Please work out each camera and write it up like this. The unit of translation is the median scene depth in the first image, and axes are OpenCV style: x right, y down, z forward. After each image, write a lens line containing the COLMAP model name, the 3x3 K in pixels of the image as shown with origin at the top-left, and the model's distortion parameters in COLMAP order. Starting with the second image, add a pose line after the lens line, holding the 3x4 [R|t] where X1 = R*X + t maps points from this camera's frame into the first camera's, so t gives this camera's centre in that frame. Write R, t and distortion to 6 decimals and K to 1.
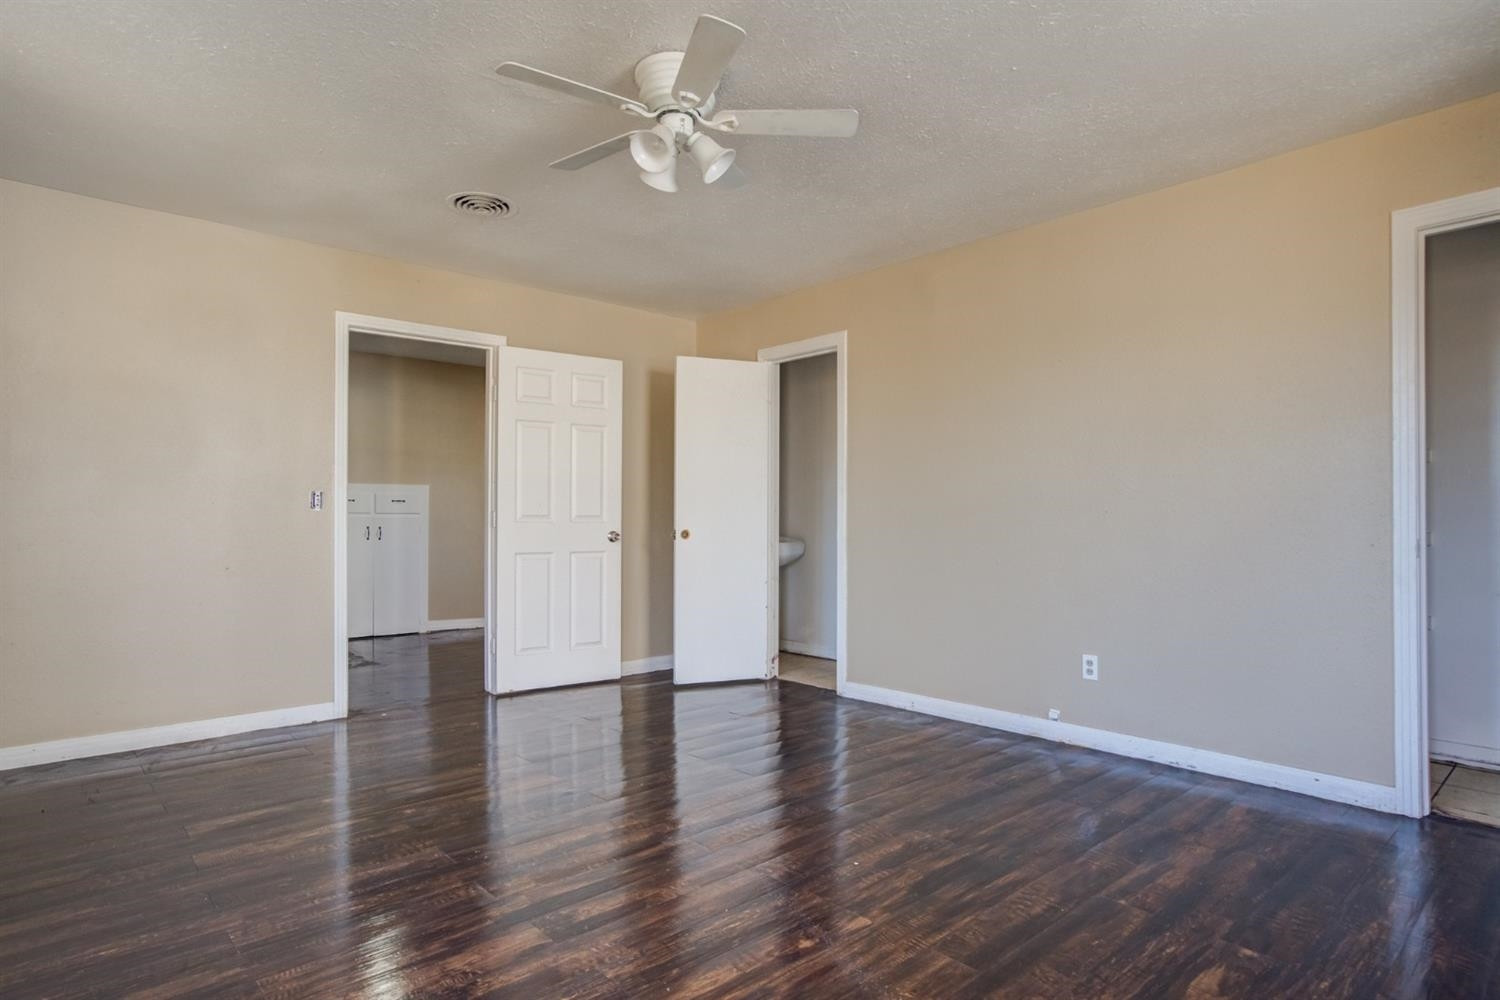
lens RADIAL K [[818.6, 0, 750.0], [0, 818.6, 500.0], [0, 0, 1]] dist [-0.045061, 0.033555]
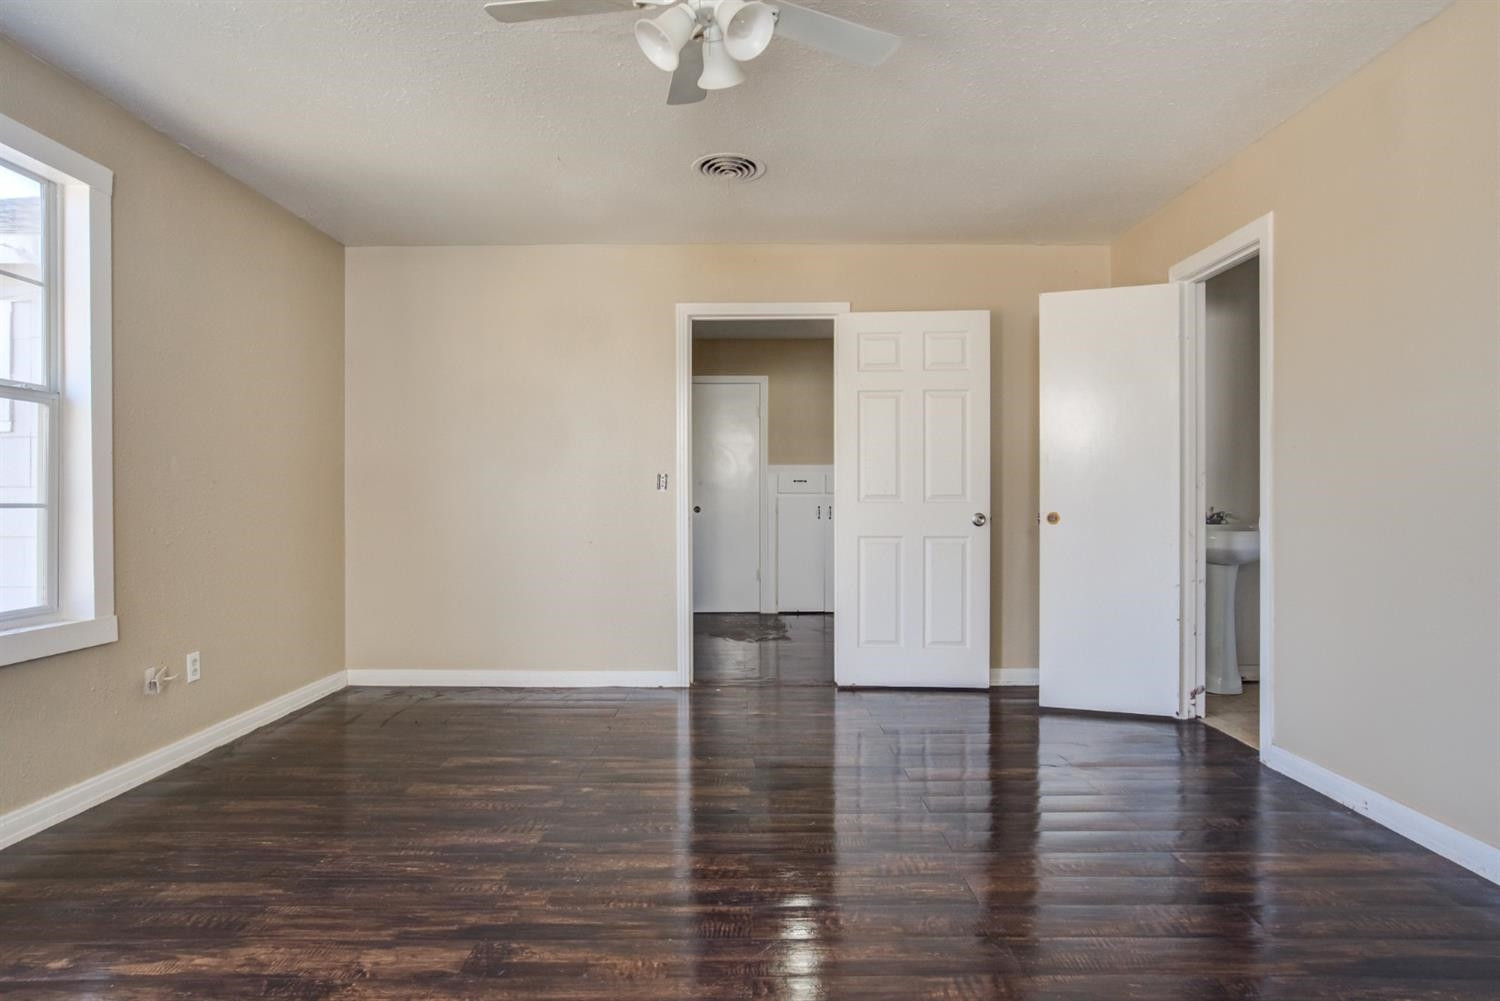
lens RADIAL K [[818.2, 0, 748.9], [0, 818.2, 489.3], [0, 0, 1]] dist [-0.033525, 0.000858]
pose [[0.740526, -0.010548, -0.671945, 0.242558], [0.016558, 0.999860, 0.002553, 0.008279], [0.671824, -0.013017, 0.740596, 0.235057]]
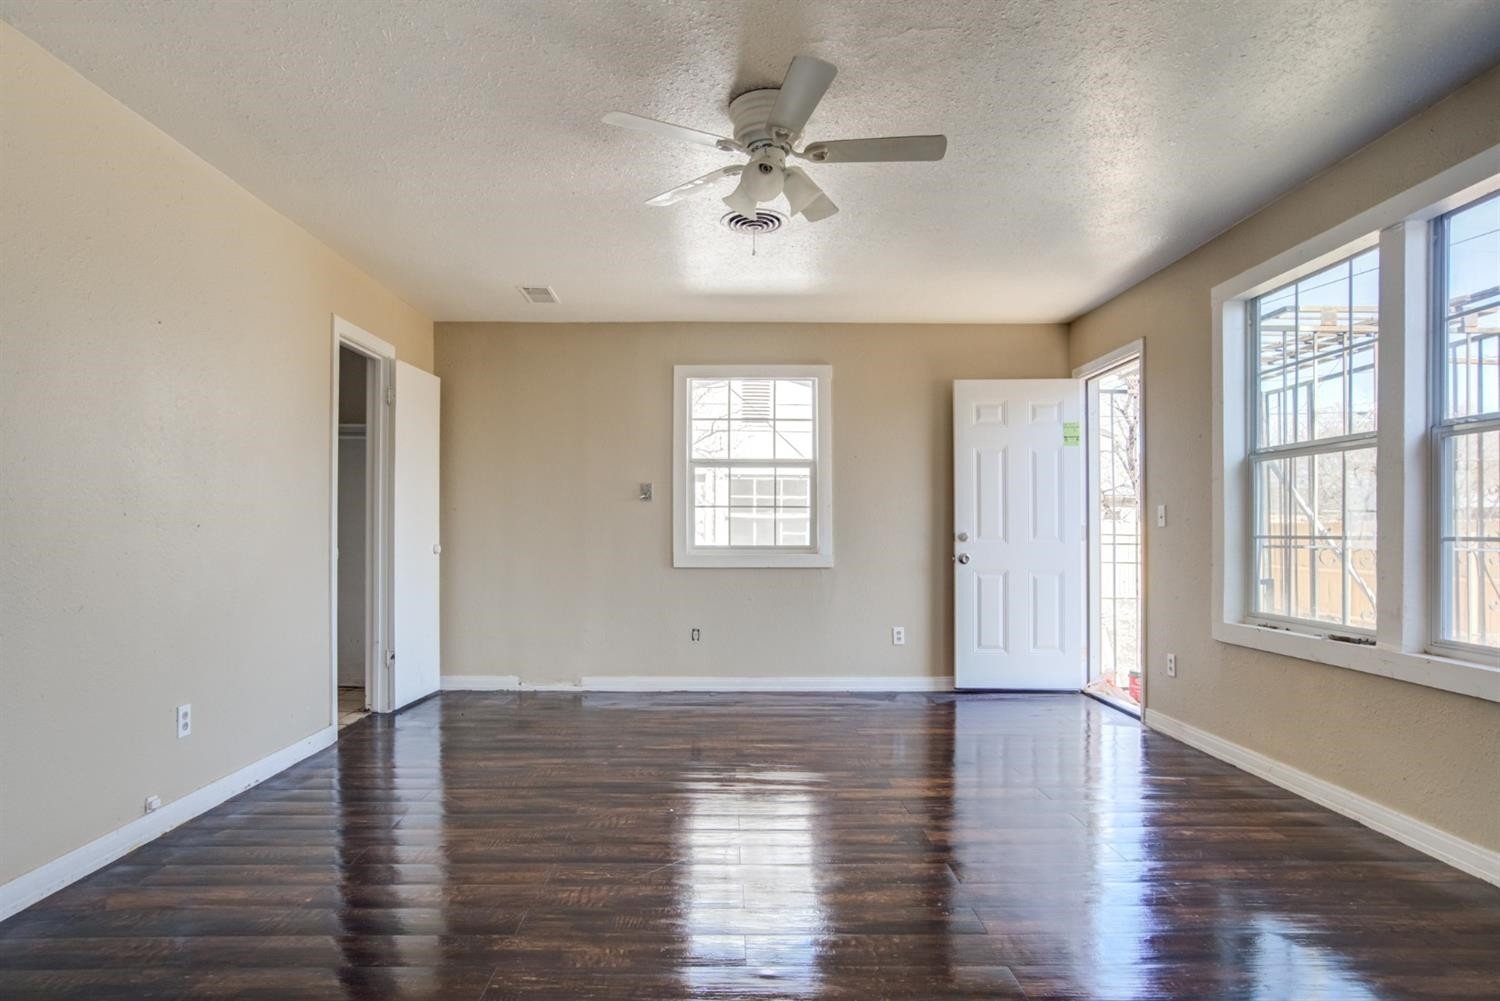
lens RADIAL K [[824.2, 0, 747.5], [0, 824.2, 535.5], [0, 0, 1]] dist [-0.033330, 0.000406]
pose [[-0.745195, -0.003012, 0.666840, -0.399784], [-0.013688, 0.999848, -0.010780, 0.019479], [-0.666706, -0.017161, -0.745123, 0.938105]]
